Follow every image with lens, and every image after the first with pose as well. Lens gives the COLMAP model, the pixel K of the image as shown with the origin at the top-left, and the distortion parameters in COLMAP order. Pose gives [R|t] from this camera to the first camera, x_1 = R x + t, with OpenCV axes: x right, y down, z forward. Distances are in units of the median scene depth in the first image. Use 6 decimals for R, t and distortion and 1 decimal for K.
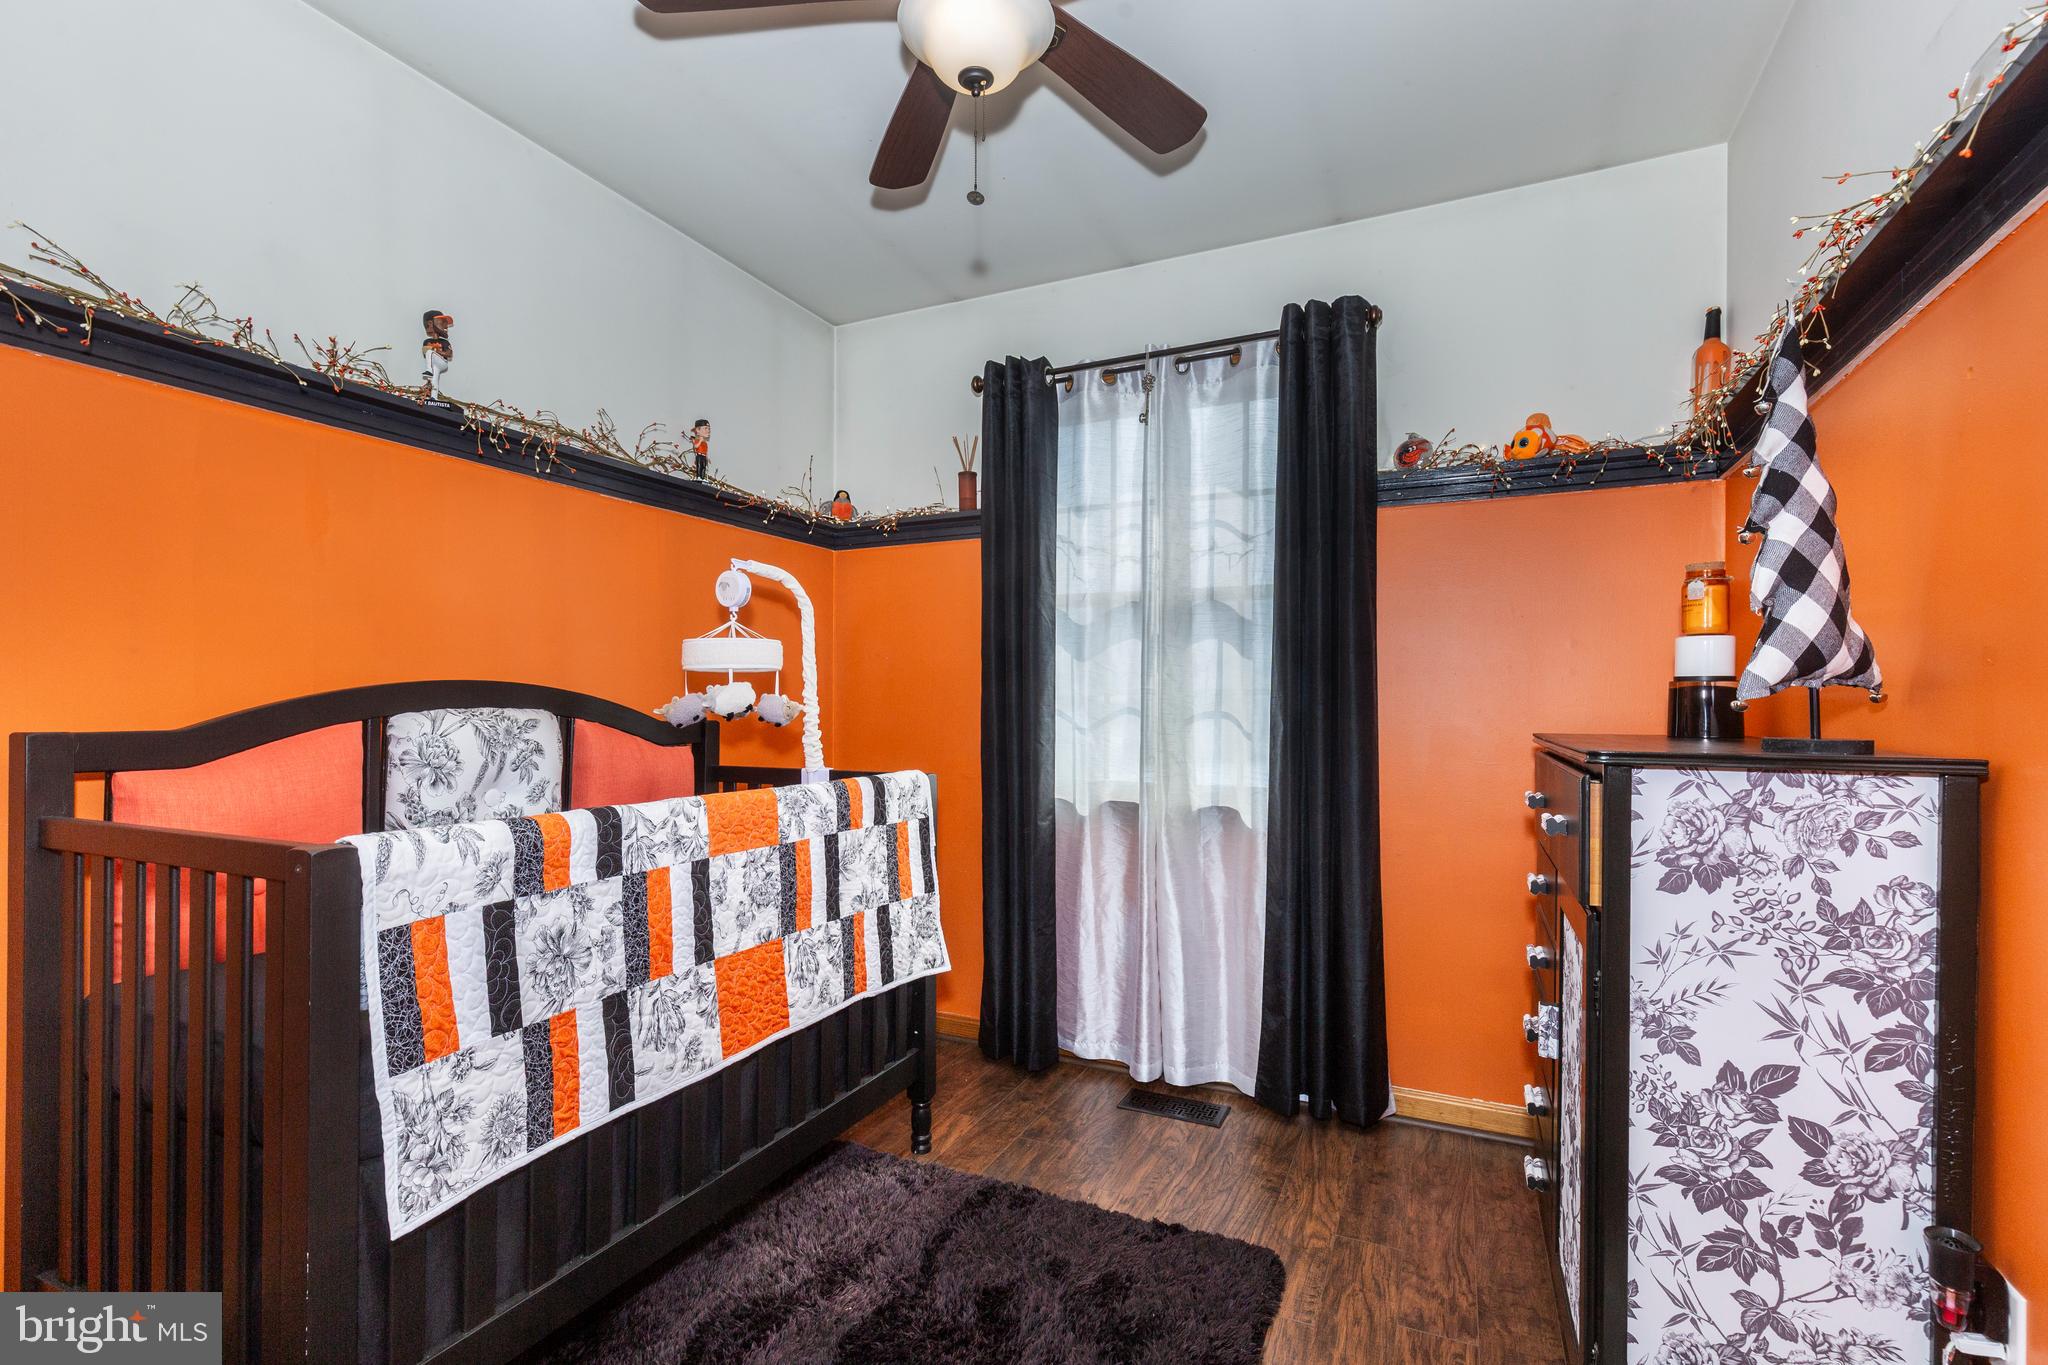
lens RADIAL K [[937.8, 0, 1029.2], [0, 937.8, 702.1], [0, 0, 1]] dist [0.004236, -0.002718]
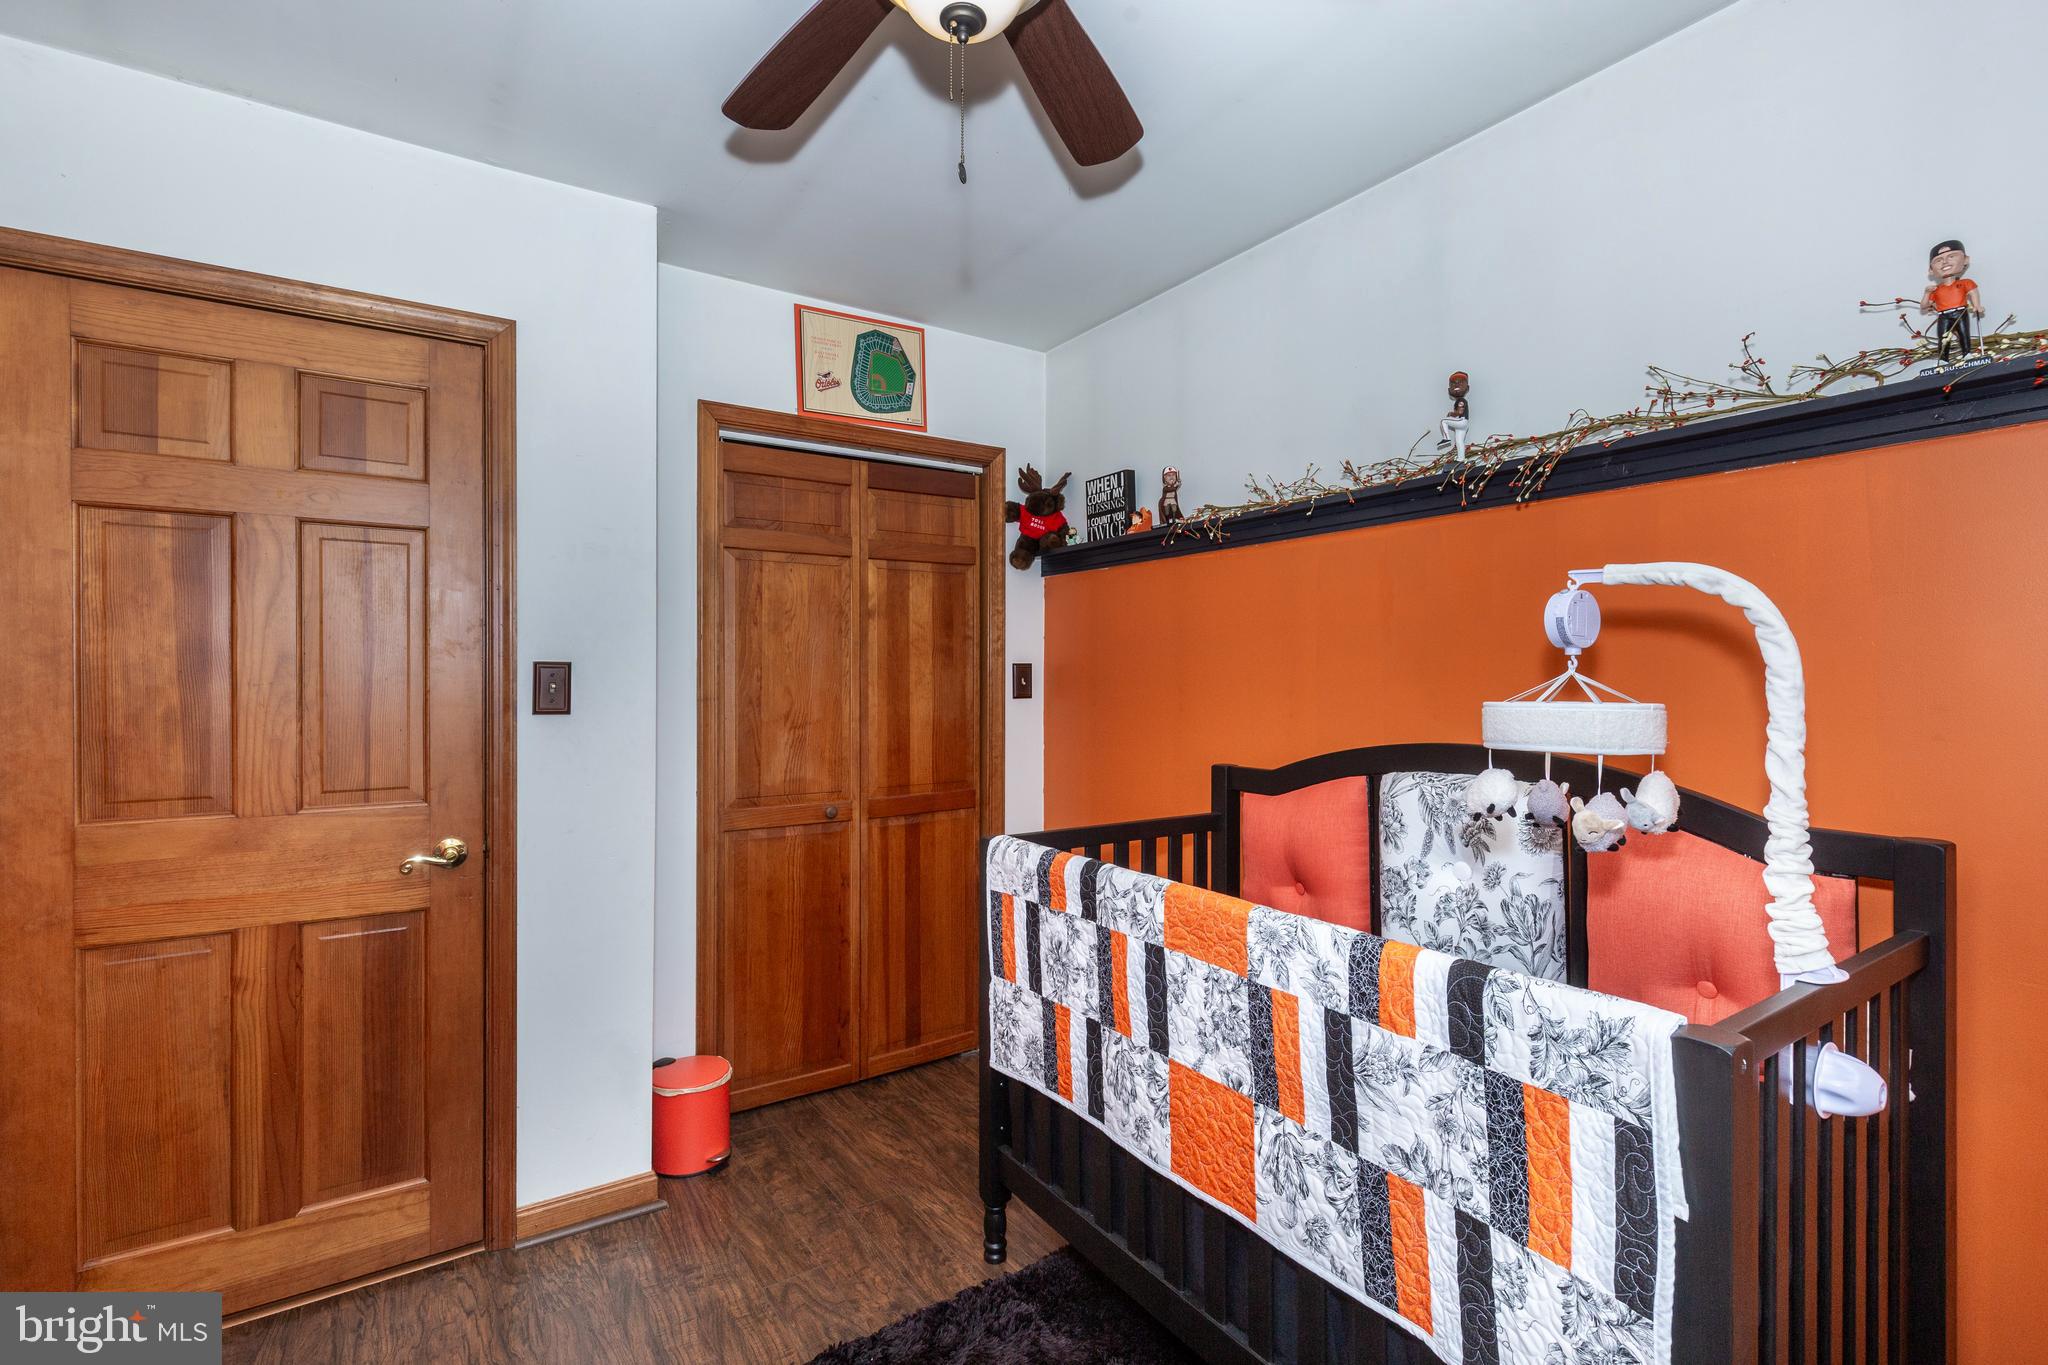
lens RADIAL K [[937.8, 0, 1036.4], [0, 937.8, 674.8], [0, 0, 1]] dist [0.004236, -0.002718]
pose [[-0.524109, -0.004755, -0.851638, 0.545485], [0.001242, 0.999979, -0.006348, -0.107746], [0.851650, -0.004385, -0.524092, 1.382065]]
